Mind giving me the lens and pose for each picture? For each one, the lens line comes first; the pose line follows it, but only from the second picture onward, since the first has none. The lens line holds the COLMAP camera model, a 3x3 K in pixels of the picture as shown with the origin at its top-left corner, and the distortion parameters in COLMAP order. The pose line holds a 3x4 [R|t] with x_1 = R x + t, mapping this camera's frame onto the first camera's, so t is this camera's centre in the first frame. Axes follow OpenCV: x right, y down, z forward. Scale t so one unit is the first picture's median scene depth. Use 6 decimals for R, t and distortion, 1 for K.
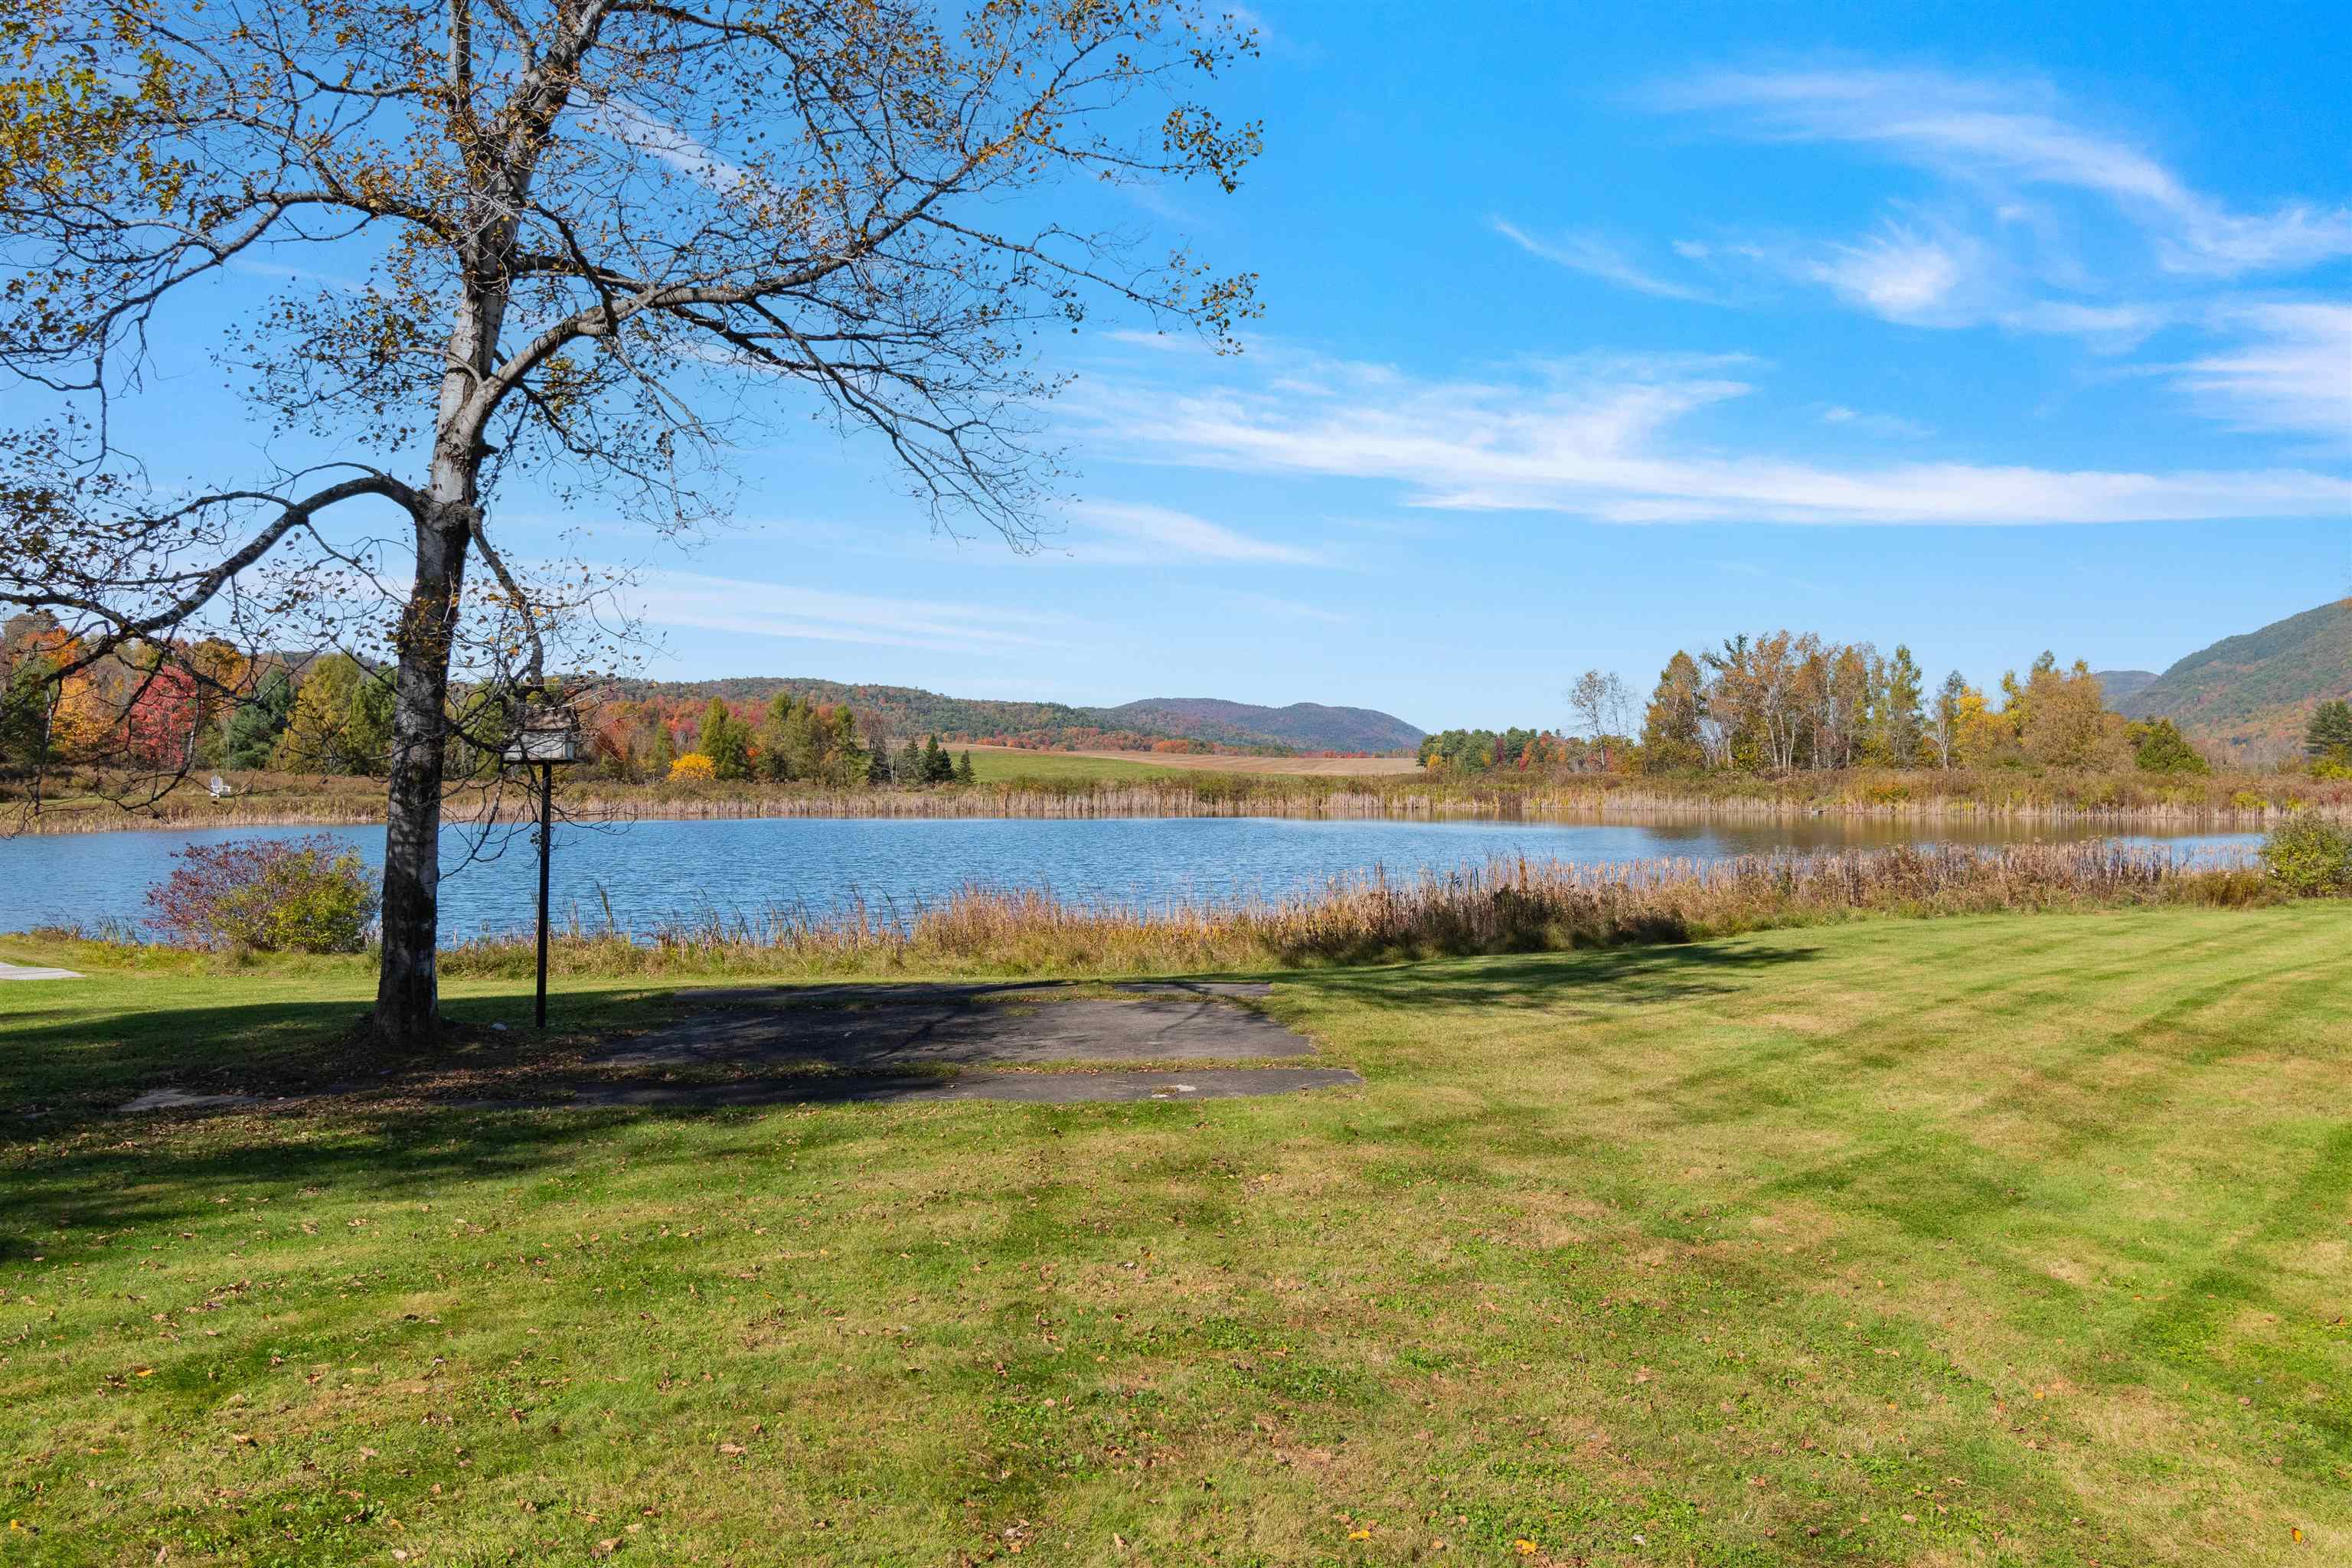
lens RADIAL K [[2019.1, 0, 1173.3], [0, 2019.1, 782.4], [0, 0, 1]] dist [0.008847, 0.001177]
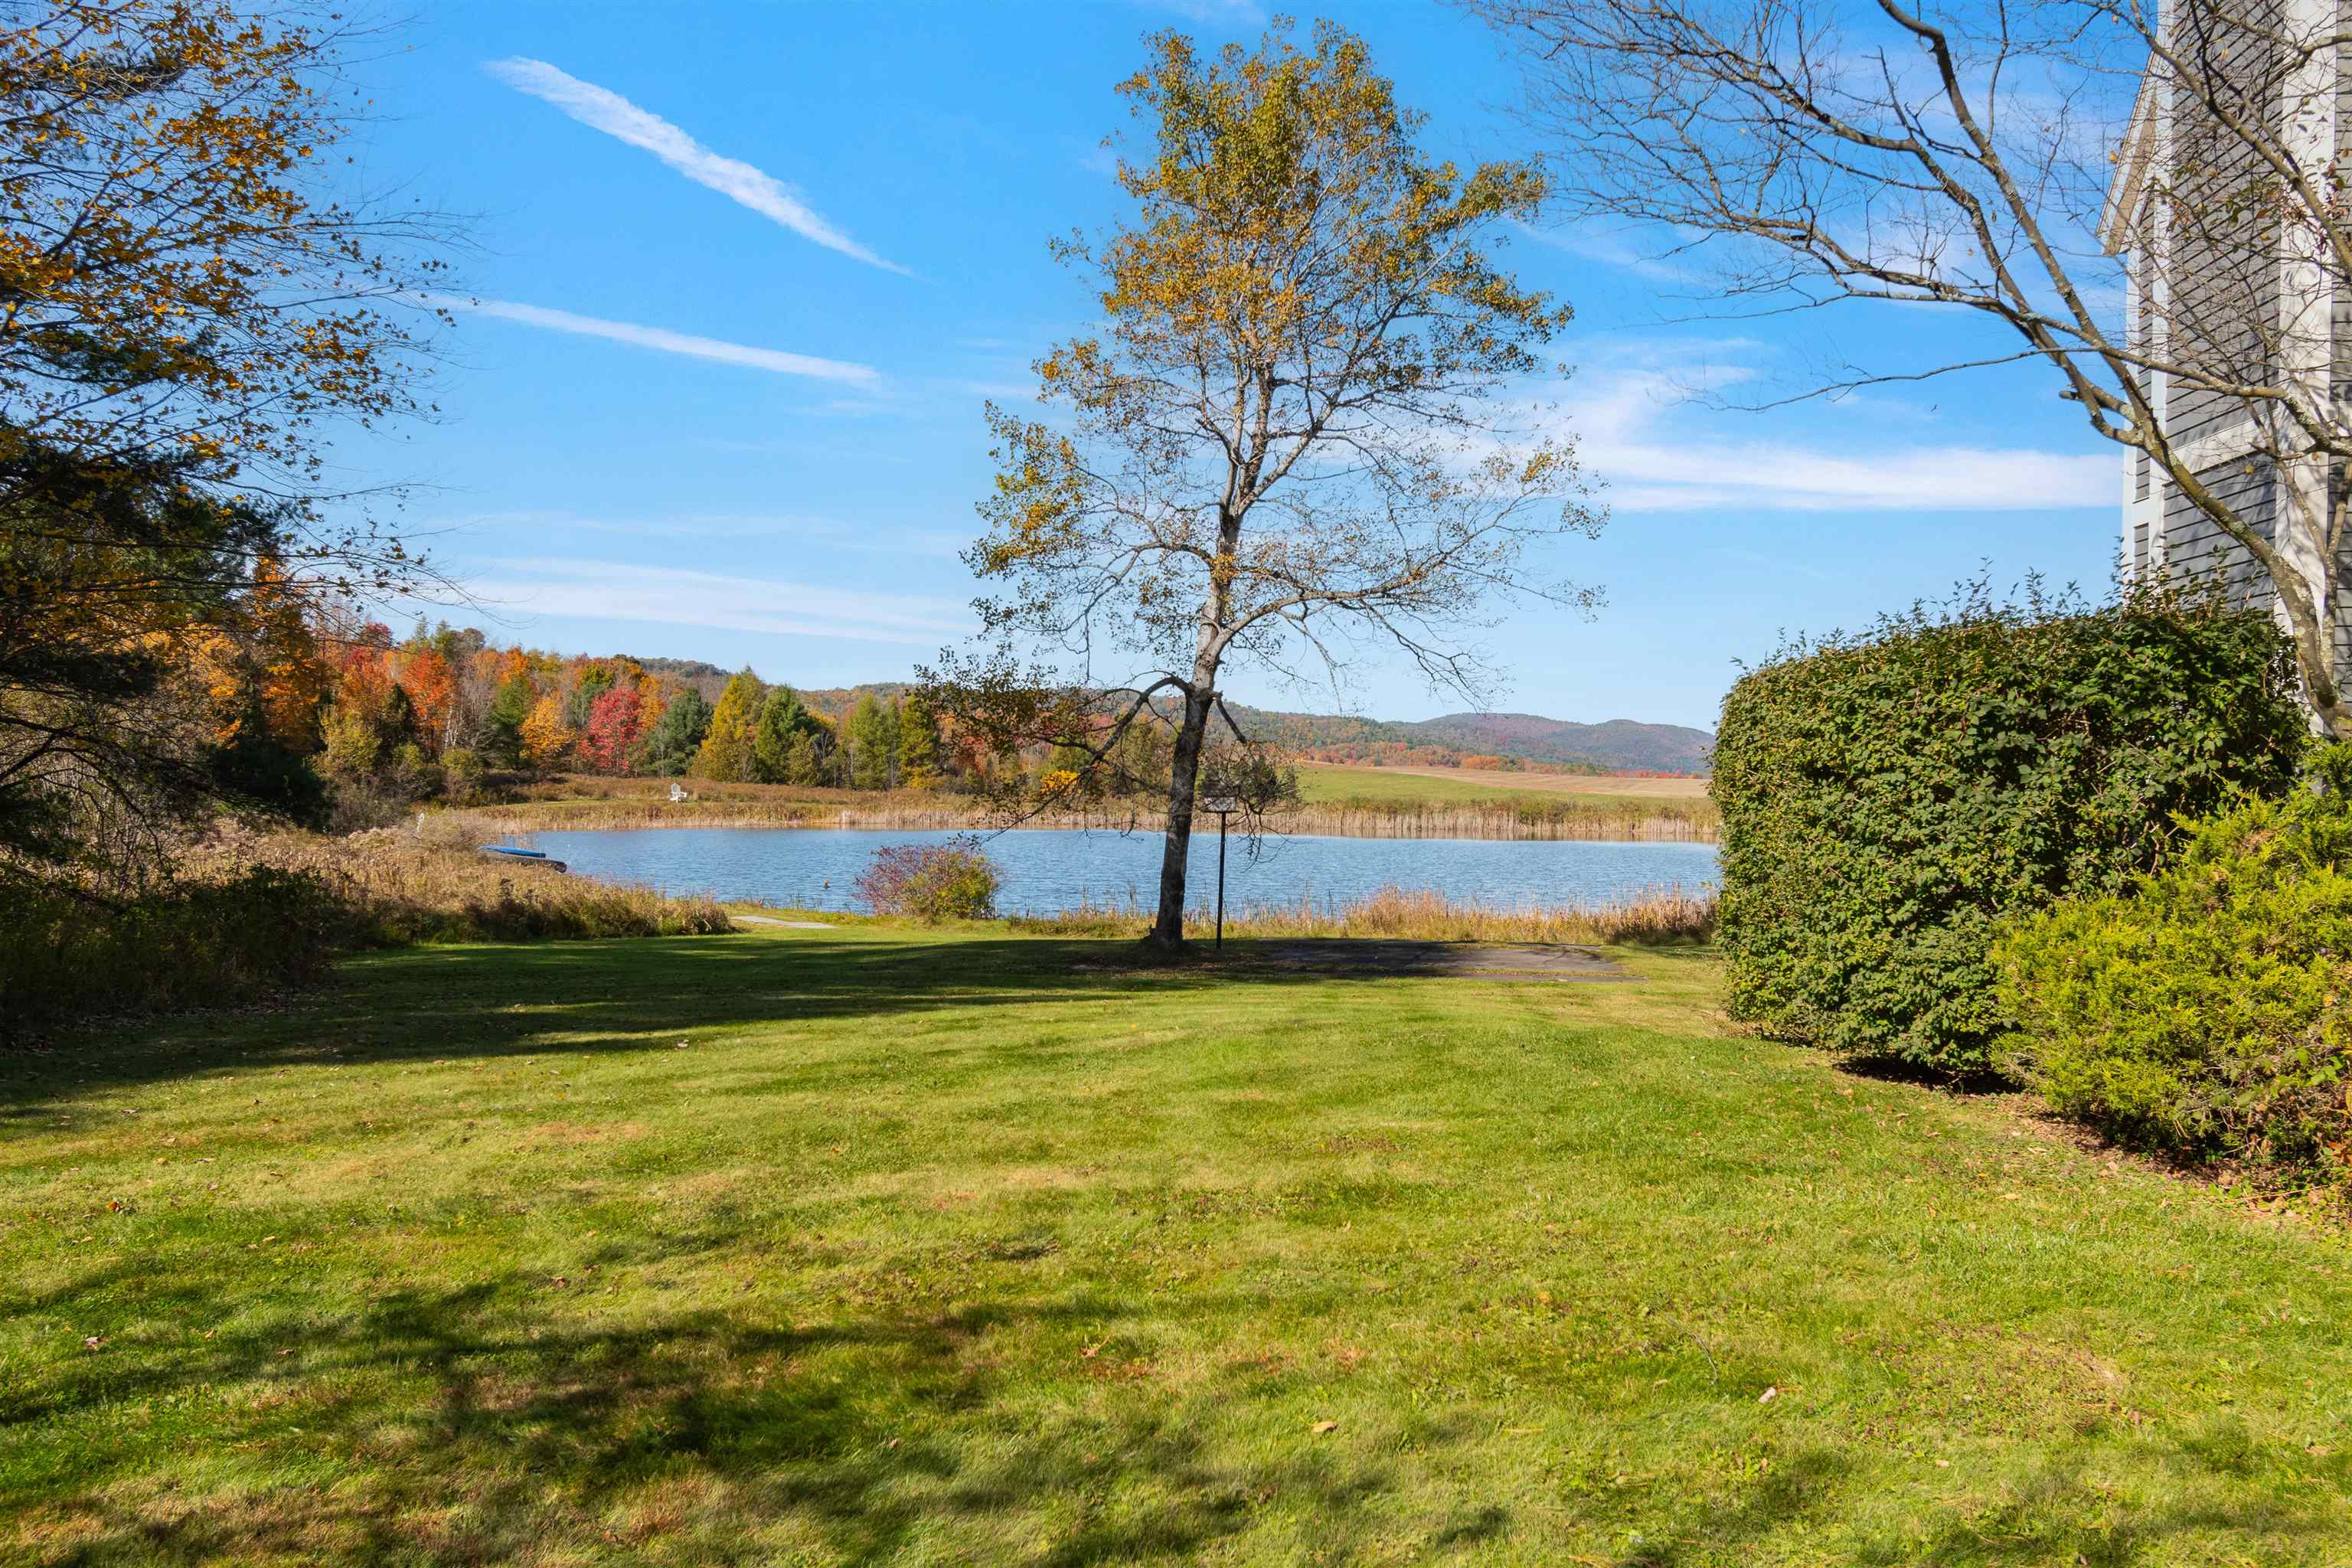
lens RADIAL K [[2019.1, 0, 1166.7], [0, 2019.1, 800.4], [0, 0, 1]] dist [0.008847, 0.001177]
pose [[0.987848, 0.020359, -0.154083, -0.007561], [-0.020031, 0.999793, 0.003679, -0.003091], [0.154126, -0.000548, 0.988051, -0.104259]]
